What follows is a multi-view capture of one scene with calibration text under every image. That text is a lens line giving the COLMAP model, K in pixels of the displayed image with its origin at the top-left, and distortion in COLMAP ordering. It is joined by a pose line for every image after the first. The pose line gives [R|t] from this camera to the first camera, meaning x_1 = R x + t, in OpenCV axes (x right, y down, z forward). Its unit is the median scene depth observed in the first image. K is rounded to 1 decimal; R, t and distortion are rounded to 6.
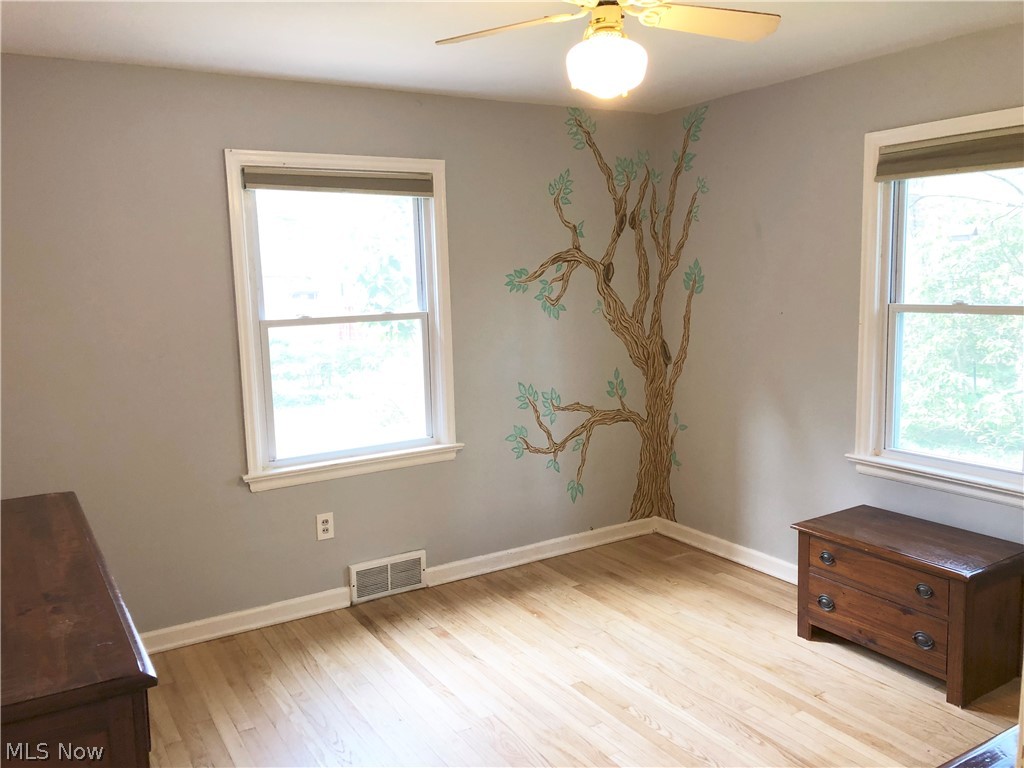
lens RADIAL K [[834.0, 0, 514.7], [0, 834.0, 382.0], [0, 0, 1]] dist [0.044315, -0.038056]
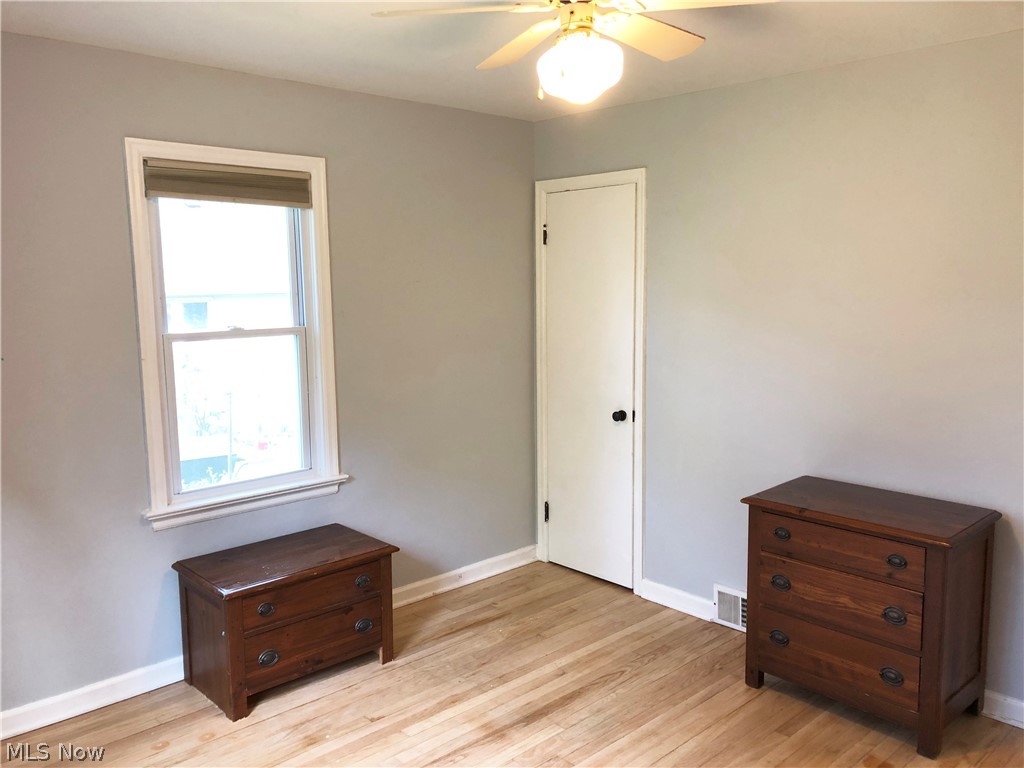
lens RADIAL K [[834.0, 0, 515.5], [0, 834.0, 383.5], [0, 0, 1]] dist [0.044315, -0.038056]
pose [[-0.192121, -0.096008, 0.976664, -0.555624], [0.144212, 0.981637, 0.124865, -0.108074], [-0.970717, 0.164836, -0.174748, 0.868130]]
